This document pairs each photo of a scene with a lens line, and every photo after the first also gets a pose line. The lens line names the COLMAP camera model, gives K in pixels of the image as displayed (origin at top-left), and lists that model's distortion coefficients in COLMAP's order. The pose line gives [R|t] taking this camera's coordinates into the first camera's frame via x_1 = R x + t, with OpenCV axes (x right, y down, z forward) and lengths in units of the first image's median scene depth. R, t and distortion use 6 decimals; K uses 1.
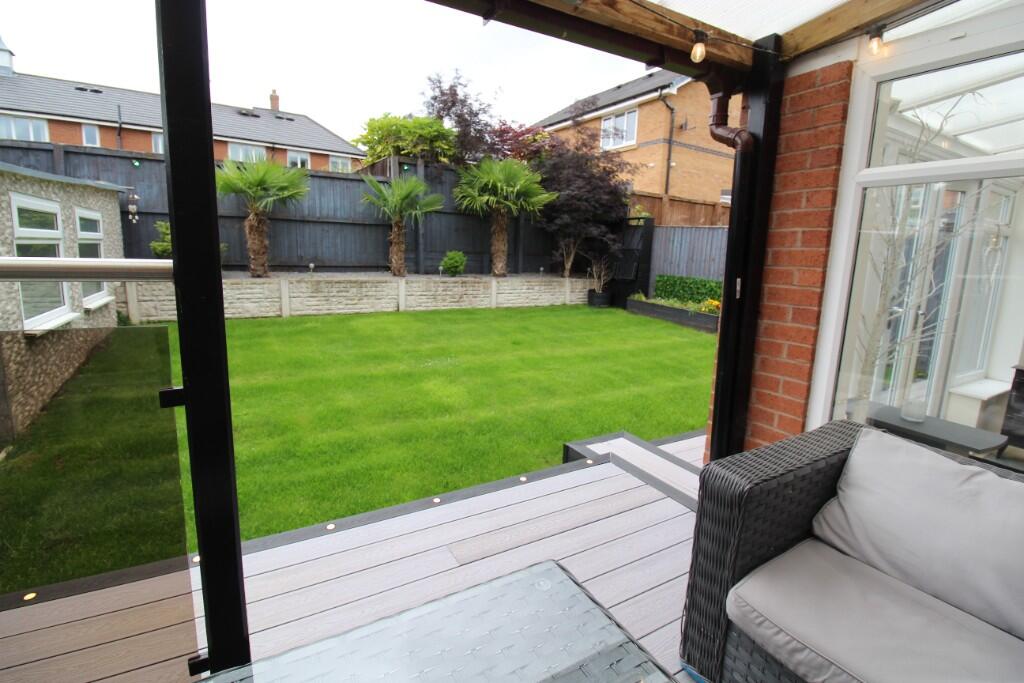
lens RADIAL K [[477.6, 0, 512.5], [0, 477.6, 336.8], [0, 0, 1]] dist [-0.004998, -0.005828]
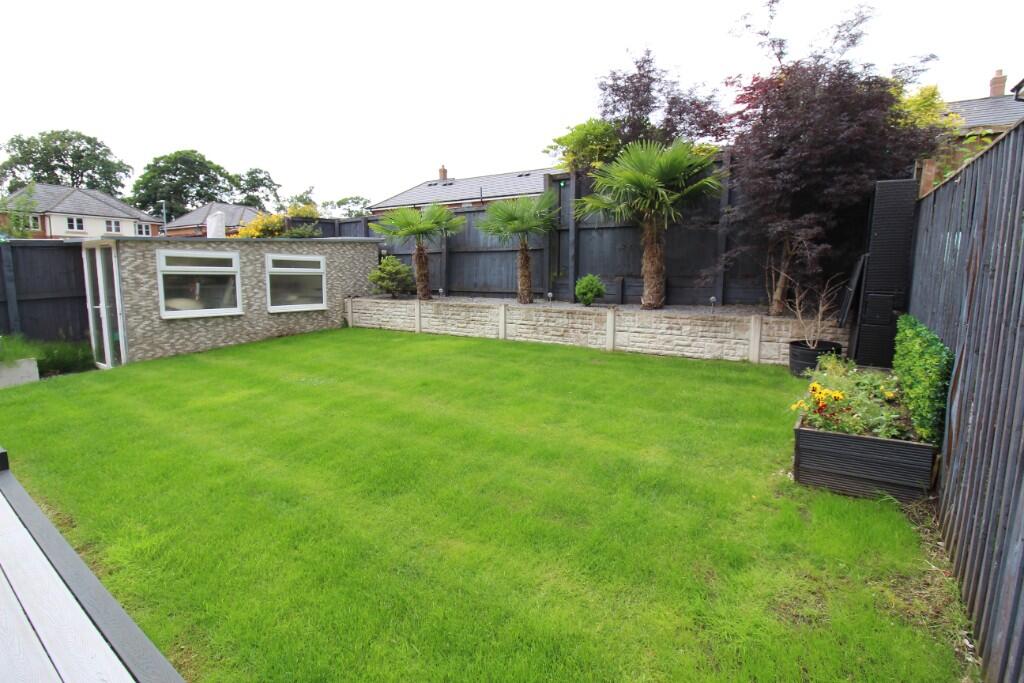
lens RADIAL K [[477.6, 0, 511.0], [0, 477.6, 338.0], [0, 0, 1]] dist [-0.004998, -0.005828]
pose [[0.420518, 0.085783, -0.903220, 0.582022], [-0.152972, 0.987972, 0.022612, -0.075223], [0.894296, 0.128658, 0.428582, 0.574919]]
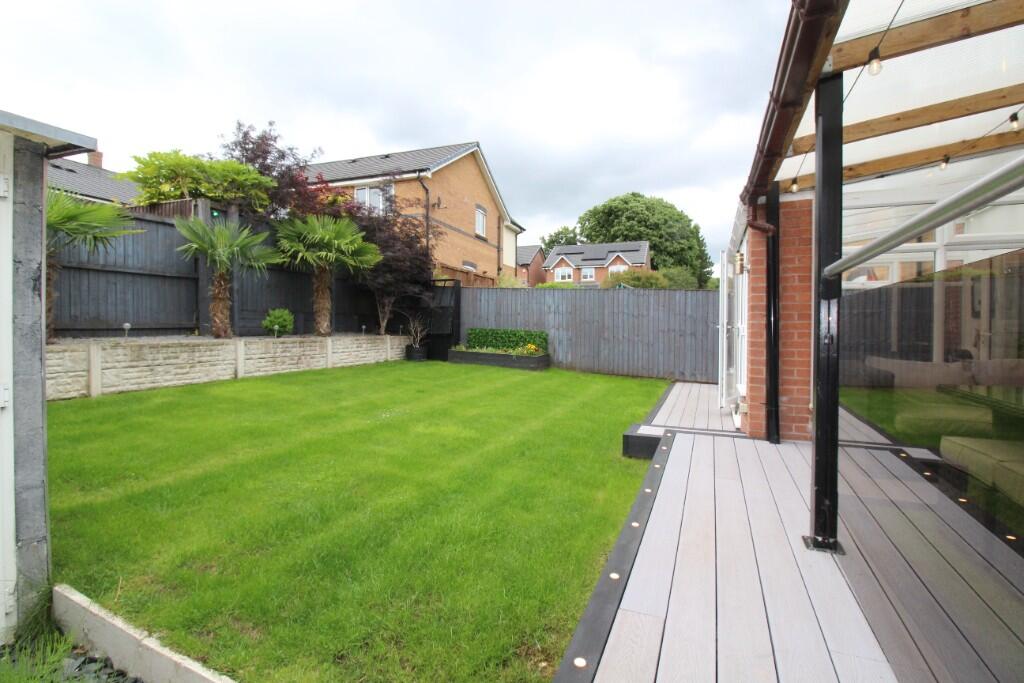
lens RADIAL K [[477.6, 0, 518.0], [0, 477.6, 337.2], [0, 0, 1]] dist [-0.004998, -0.005828]
pose [[0.789007, -0.043904, 0.612814, -0.334418], [0.128563, 0.987160, -0.094803, 0.016494], [-0.600783, 0.153585, 0.784520, 0.033198]]
